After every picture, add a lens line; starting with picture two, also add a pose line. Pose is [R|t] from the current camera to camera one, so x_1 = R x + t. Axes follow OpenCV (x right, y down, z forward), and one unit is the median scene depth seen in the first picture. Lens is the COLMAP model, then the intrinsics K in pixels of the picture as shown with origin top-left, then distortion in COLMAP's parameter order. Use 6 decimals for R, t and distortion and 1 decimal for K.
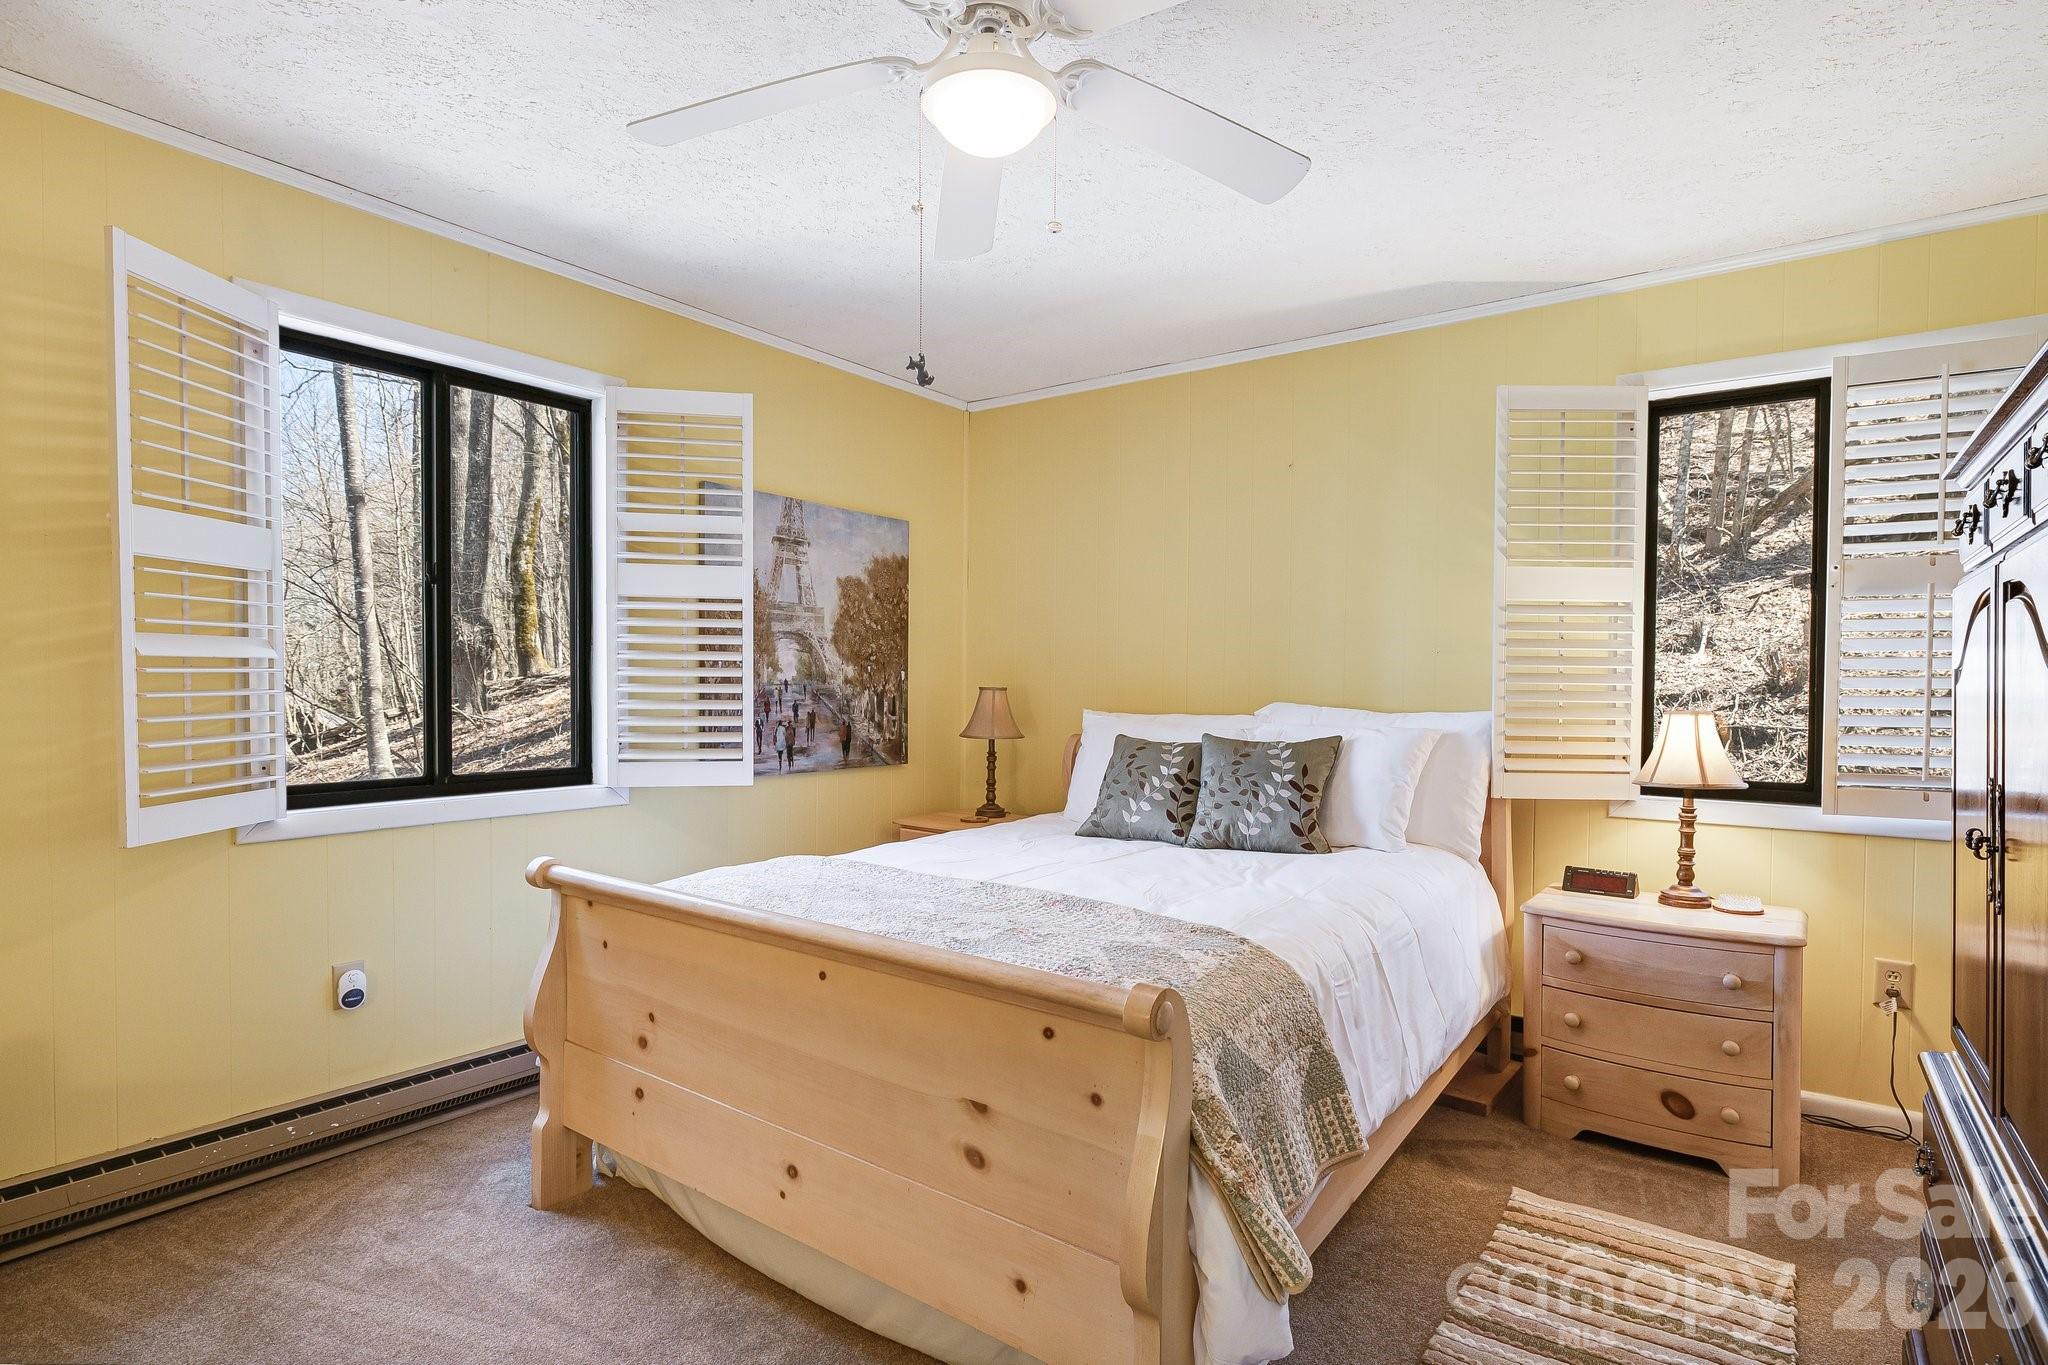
lens RADIAL K [[1042.0, 0, 1022.1], [0, 1042.0, 686.5], [0, 0, 1]] dist [0.003491, 0.000645]
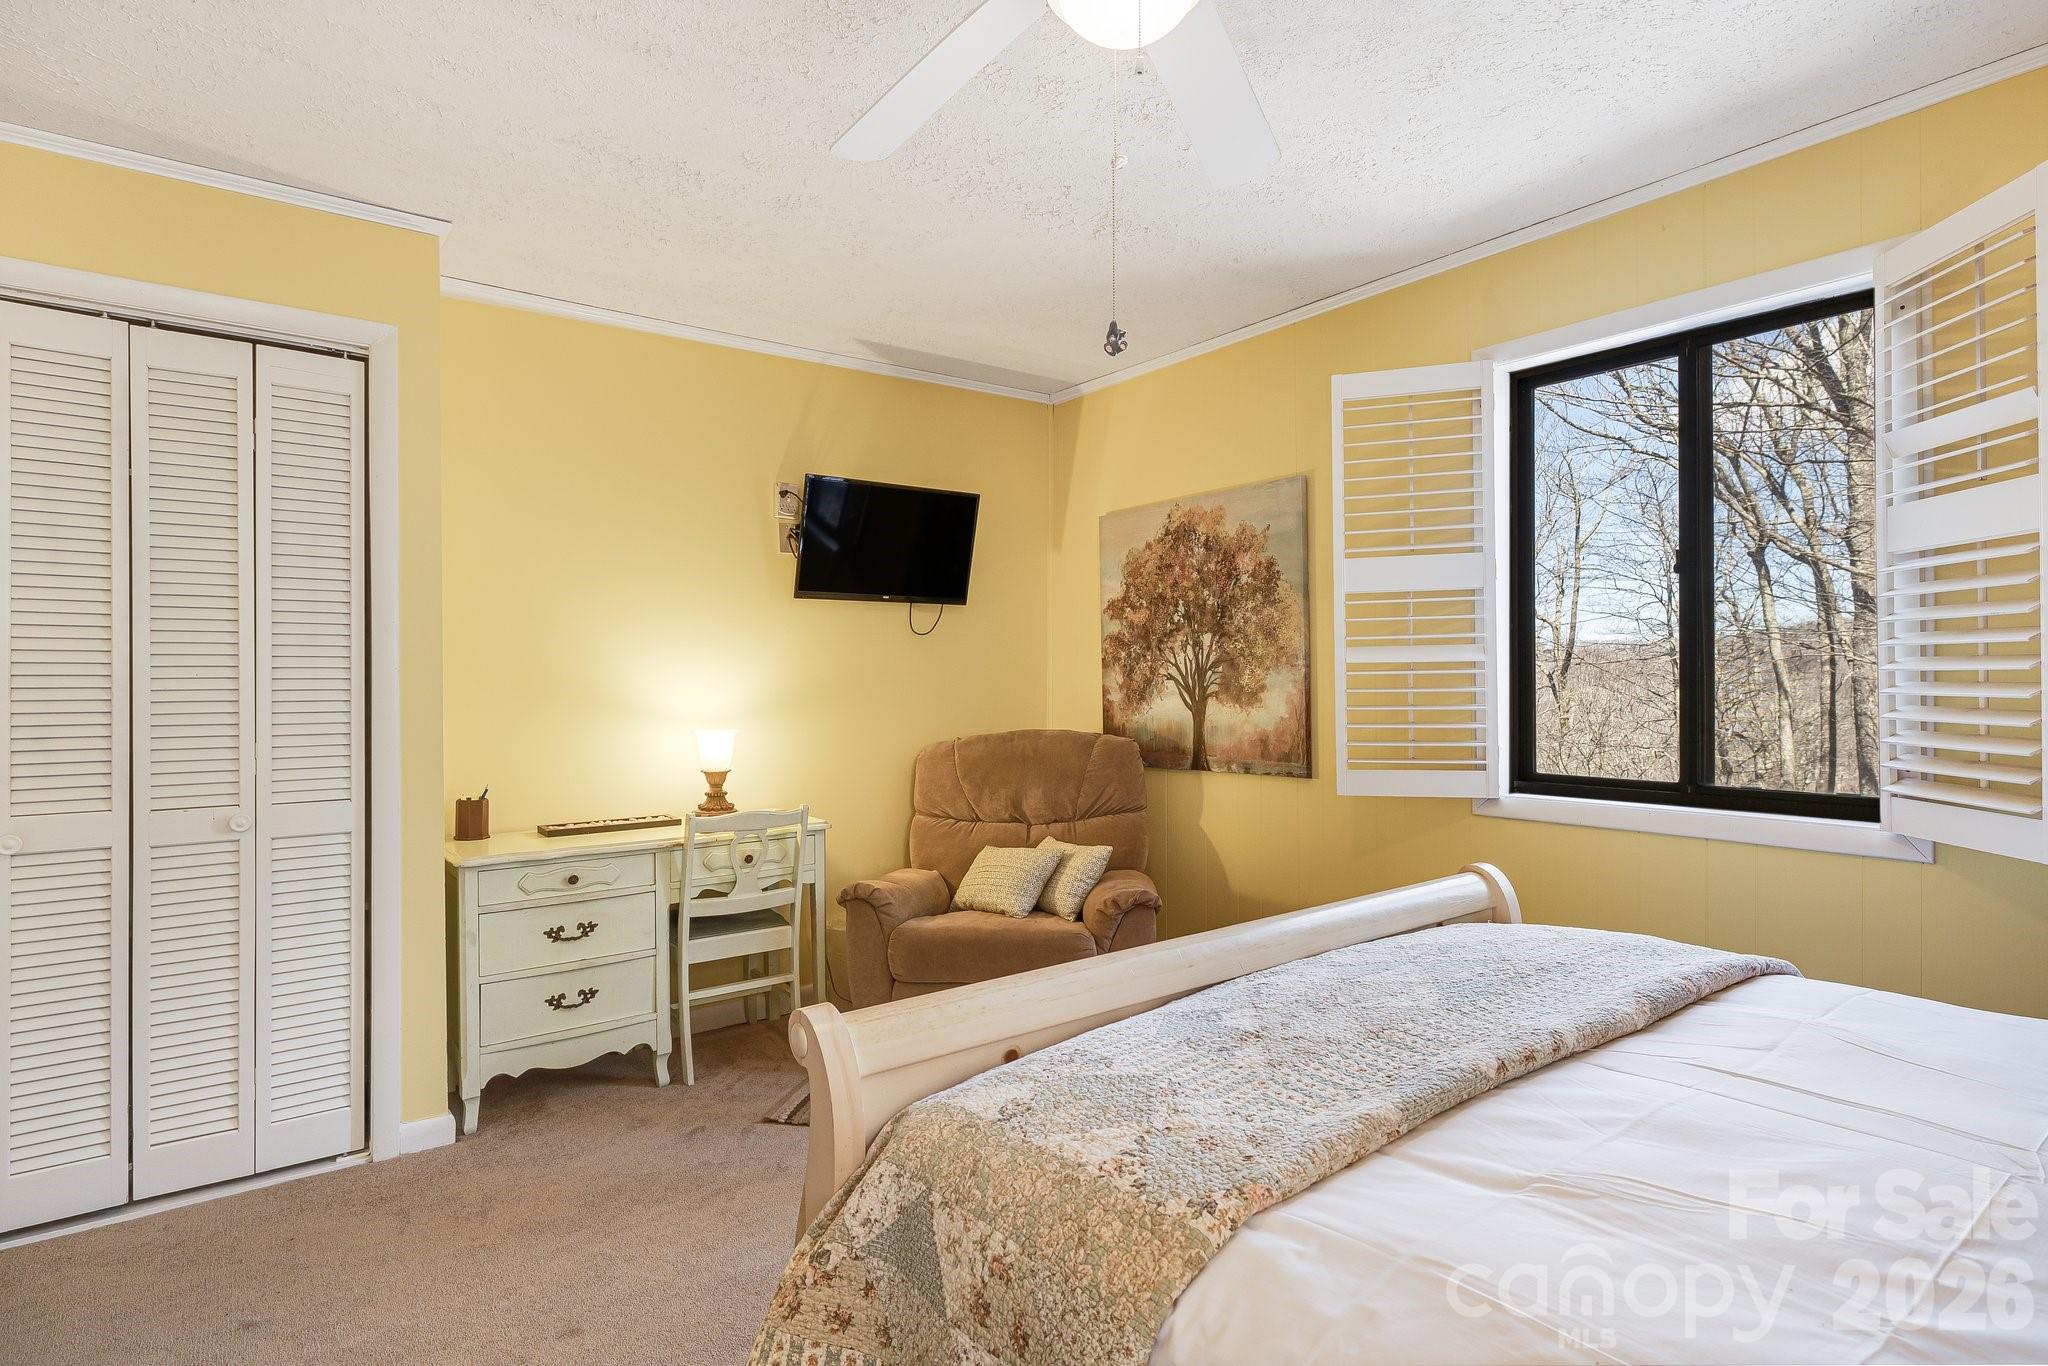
lens RADIAL K [[1042.0, 0, 1022.7], [0, 1042.0, 683.7], [0, 0, 1]] dist [0.003491, 0.000645]
pose [[-0.300546, -0.002629, -0.953764, 0.612967], [-0.001862, 0.999996, -0.002170, 0.001996], [0.953765, 0.001123, -0.300550, 0.932429]]
